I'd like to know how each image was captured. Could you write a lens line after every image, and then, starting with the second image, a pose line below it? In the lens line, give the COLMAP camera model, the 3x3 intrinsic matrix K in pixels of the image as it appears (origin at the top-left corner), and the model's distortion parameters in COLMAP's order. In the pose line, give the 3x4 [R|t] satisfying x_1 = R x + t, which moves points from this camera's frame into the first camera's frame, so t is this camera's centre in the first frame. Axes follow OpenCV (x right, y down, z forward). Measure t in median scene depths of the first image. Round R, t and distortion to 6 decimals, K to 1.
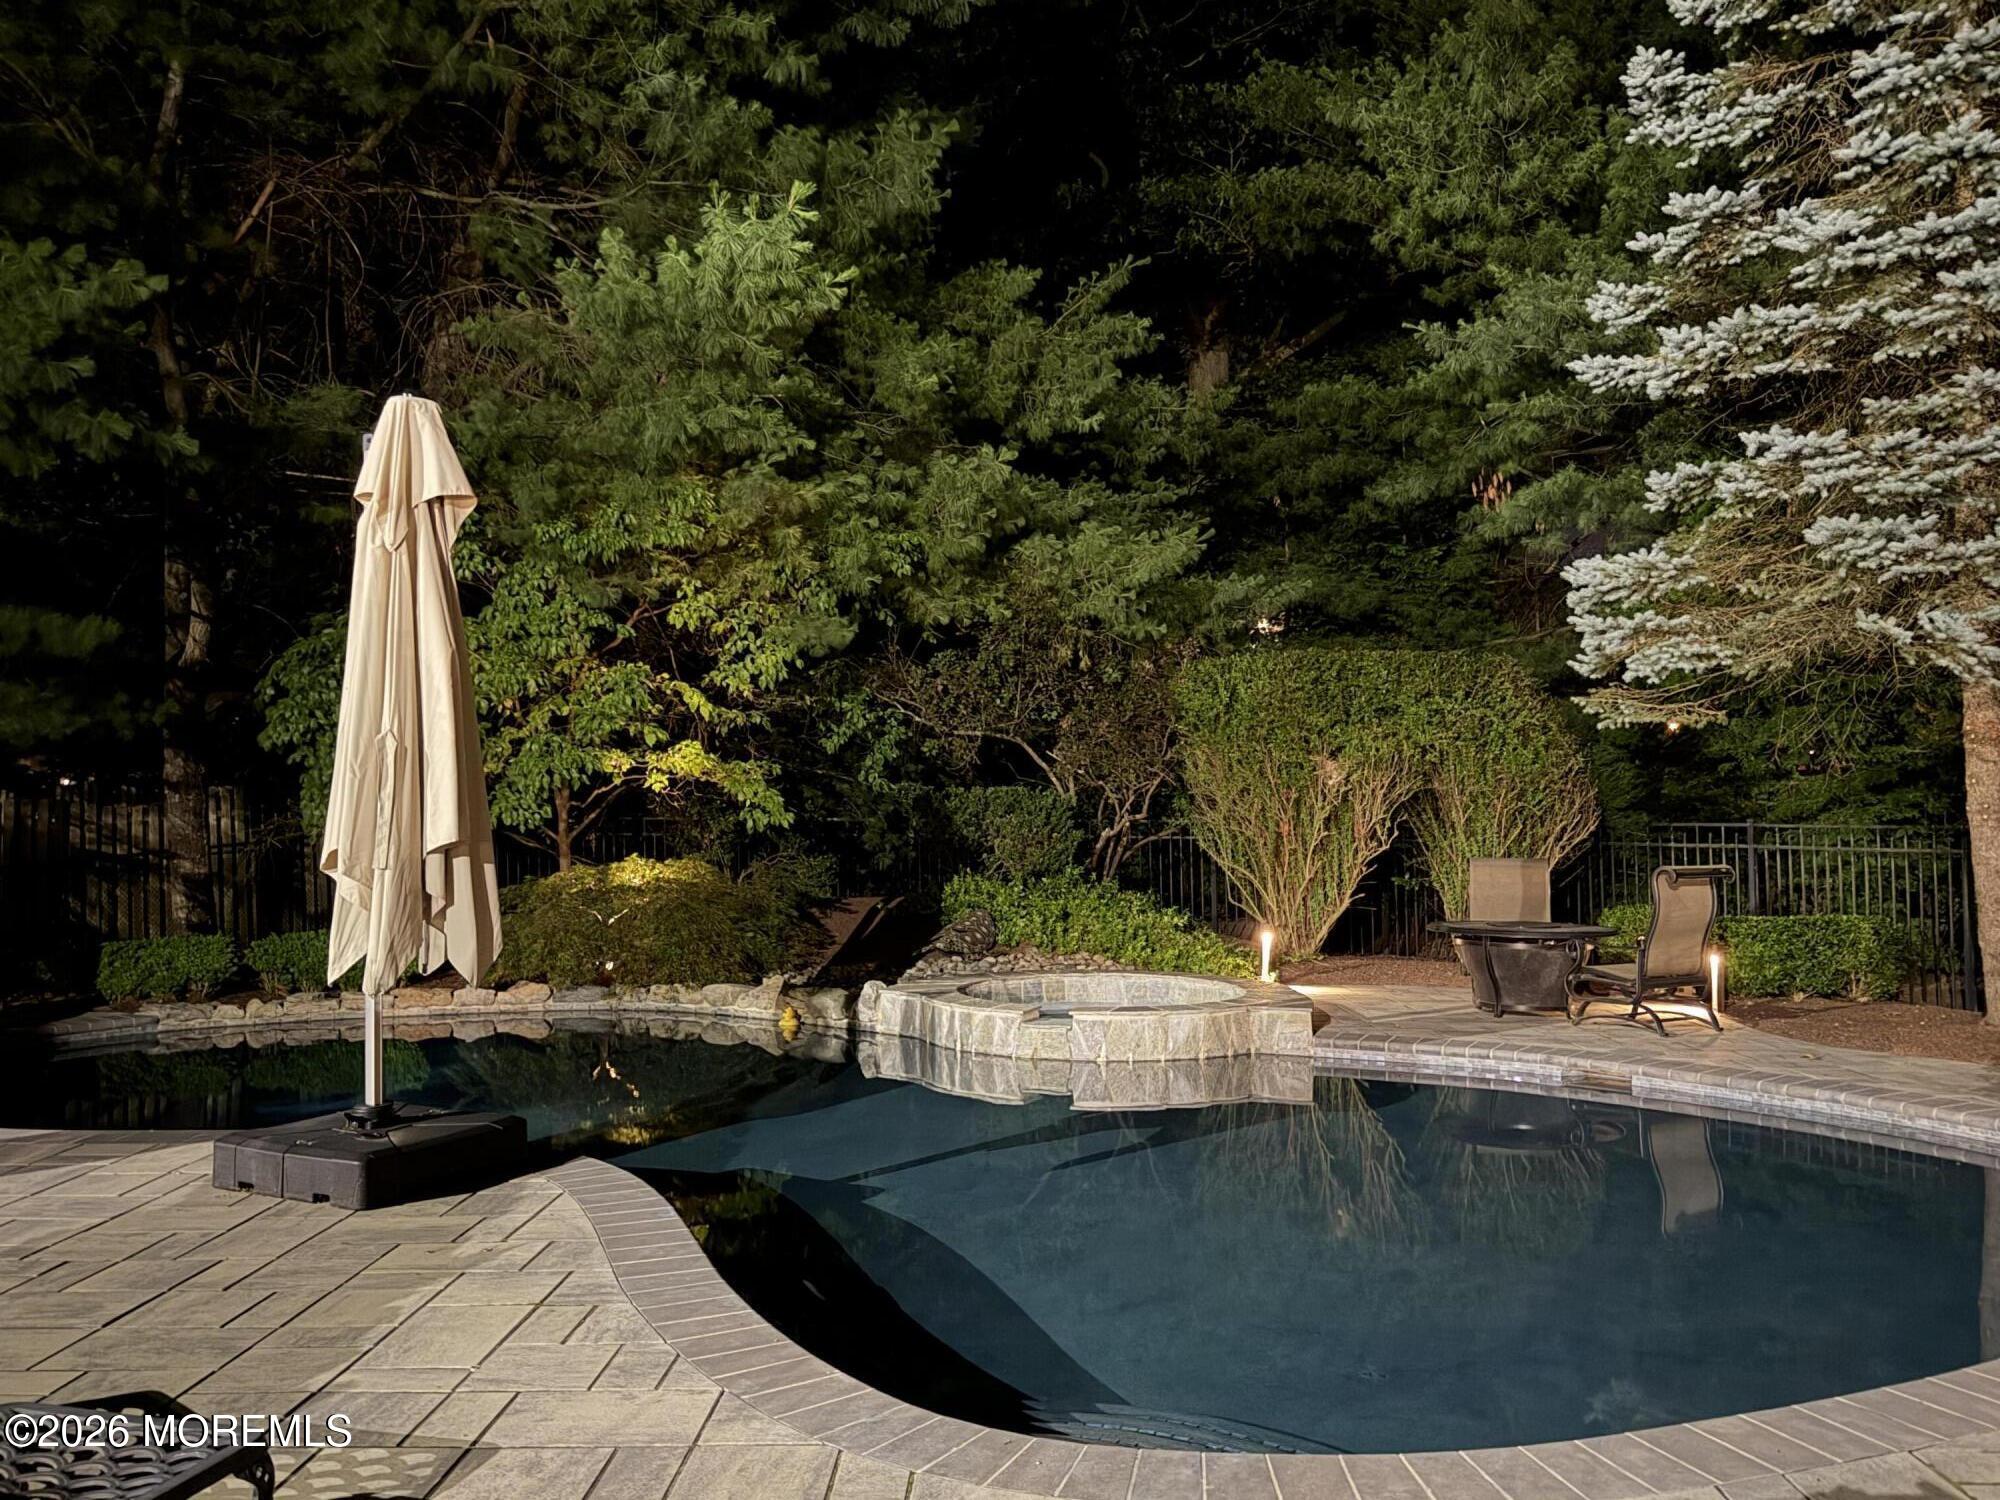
lens RADIAL K [[1562.9, 0, 1001.1], [0, 1562.9, 756.0], [0, 0, 1]] dist [0.063512, -0.075472]
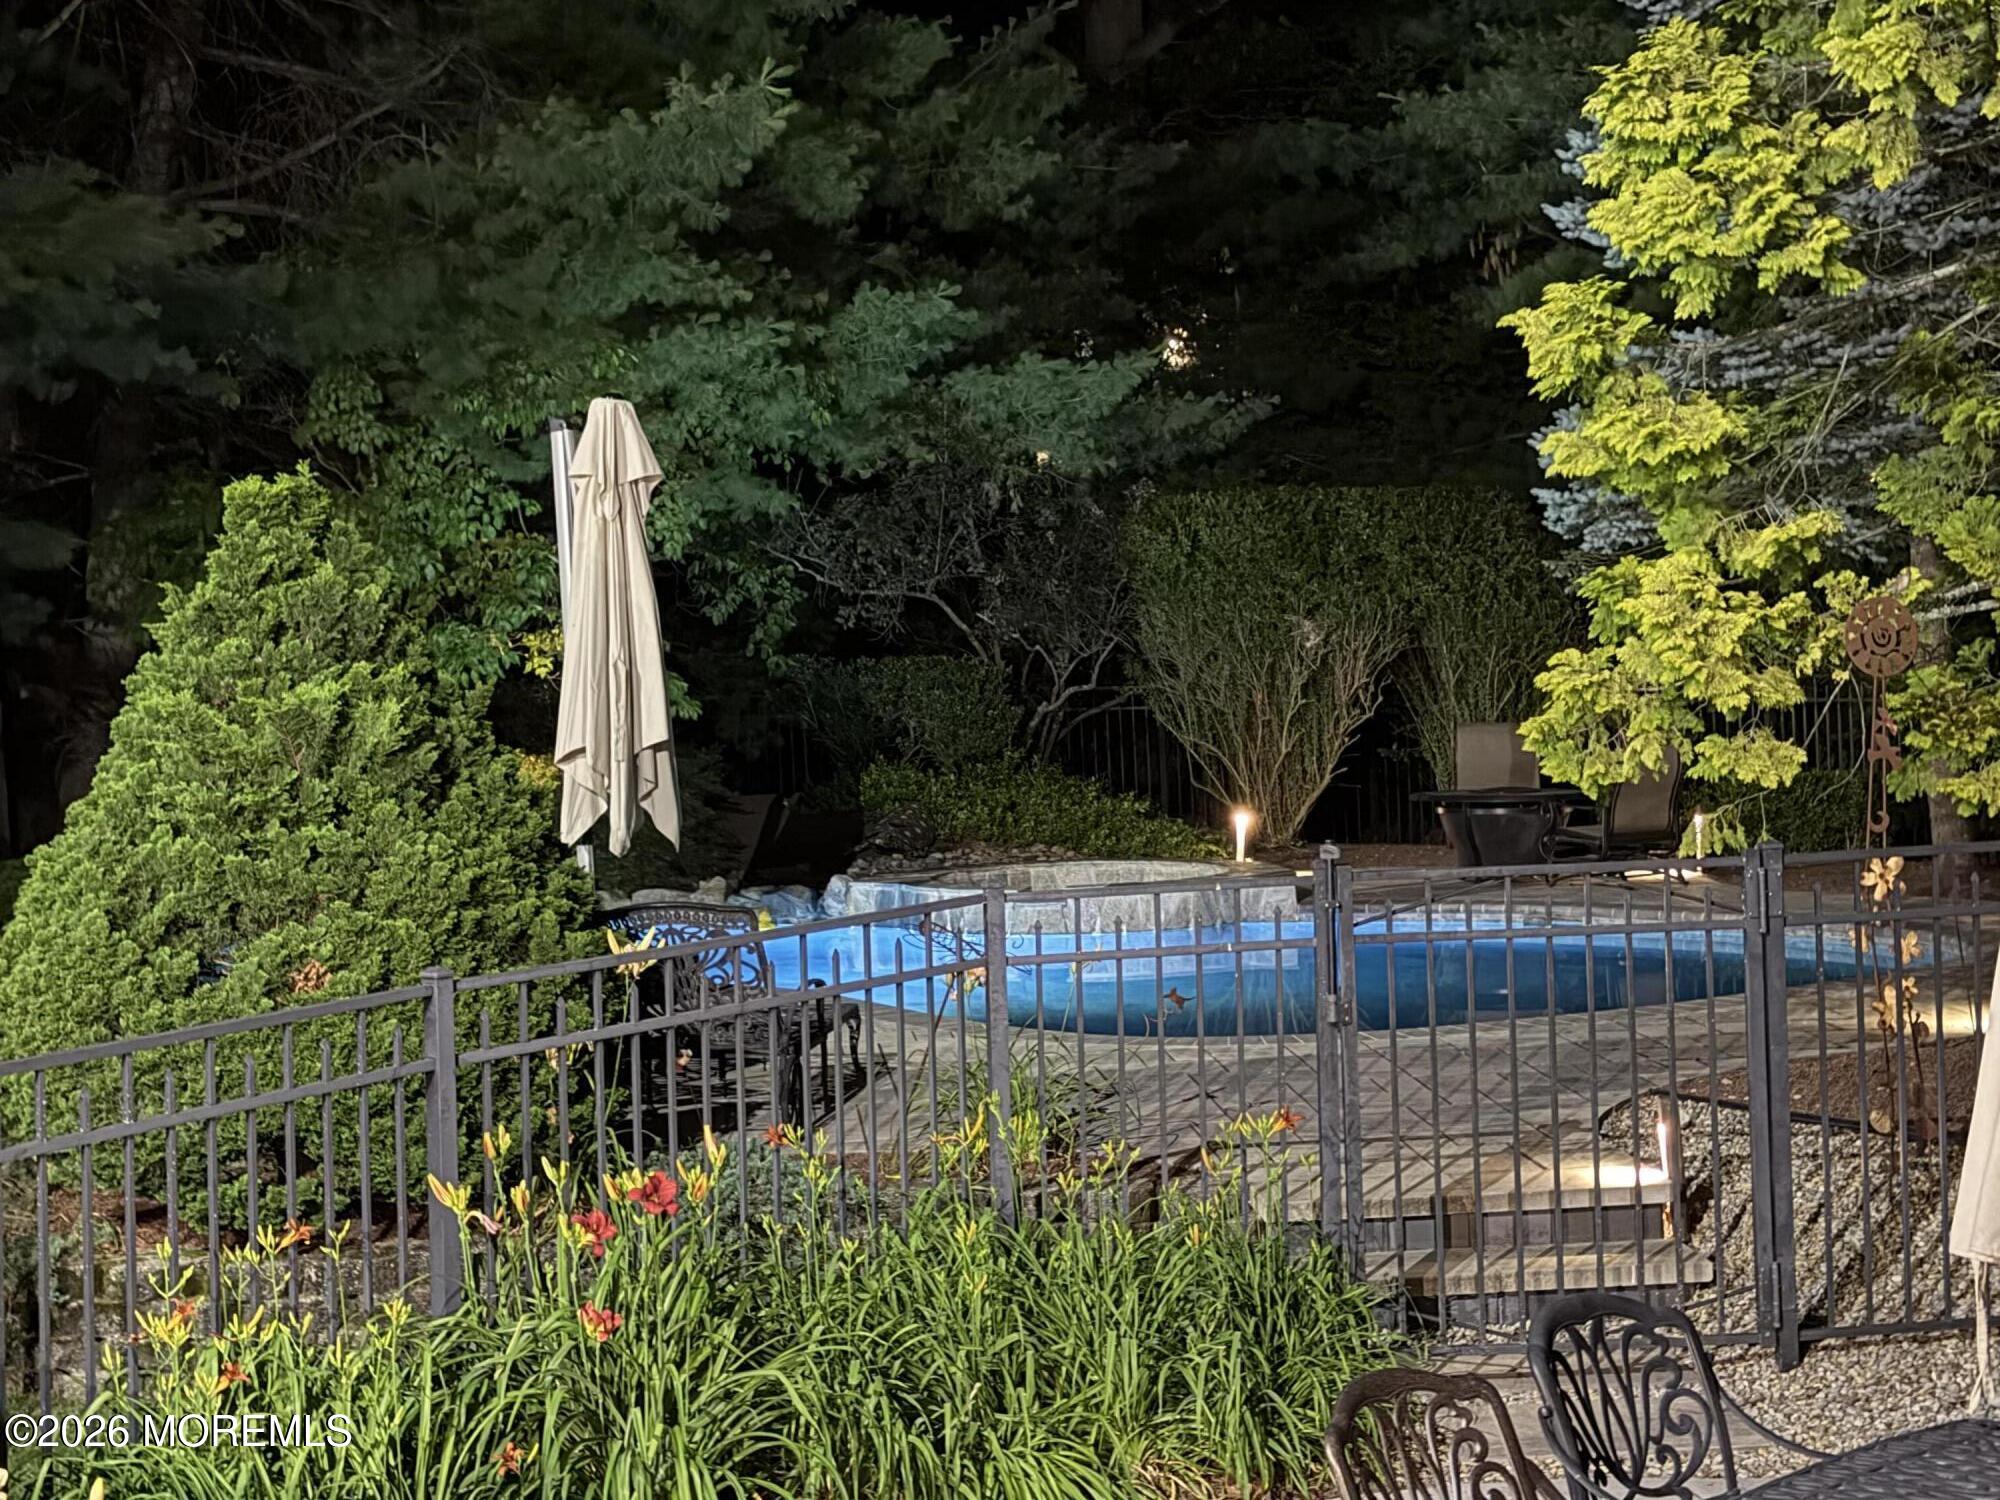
lens RADIAL K [[3248.2, 0, 1019.5], [0, 3248.2, 700.6], [0, 0, 1]] dist [0.078001, 0.000000]
pose [[0.991750, -0.031203, 0.124334, -0.189967], [0.024516, 0.998188, 0.054959, -0.058802], [-0.125824, -0.051458, 0.990717, -0.842188]]
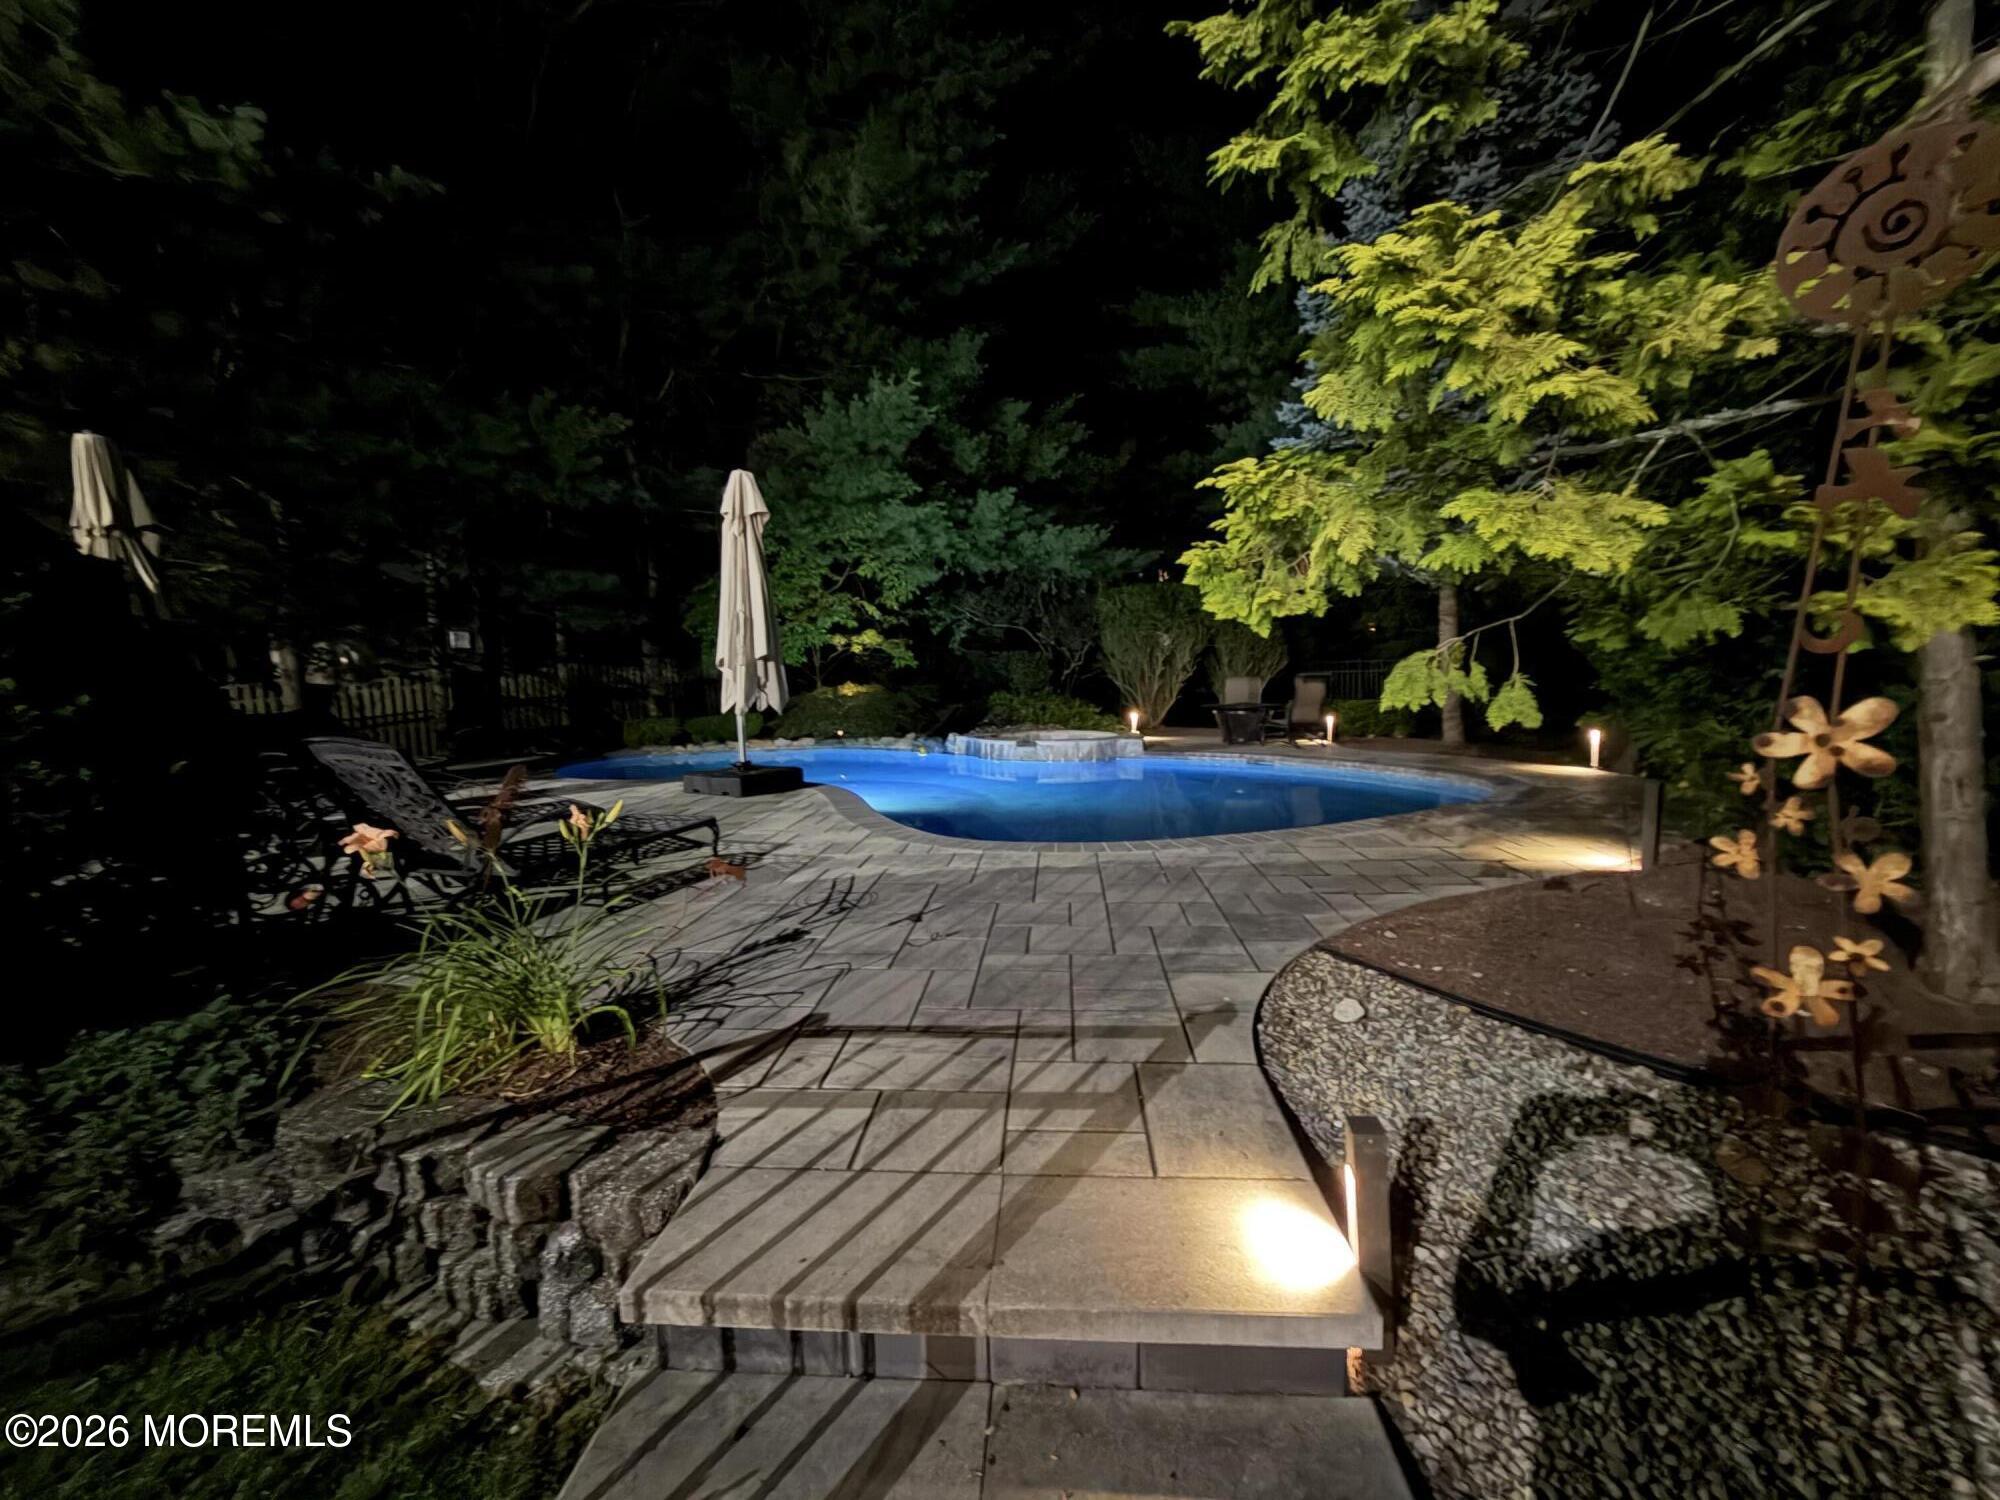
lens RADIAL K [[788.7, 0, 1002.5], [0, 788.7, 748.5], [0, 0, 1]] dist [0.000028, 0.000429]
pose [[0.998717, -0.009985, -0.049636, 0.040335], [0.015783, 0.992910, 0.117818, 0.029155], [0.048108, -0.118450, 0.991794, -0.114205]]
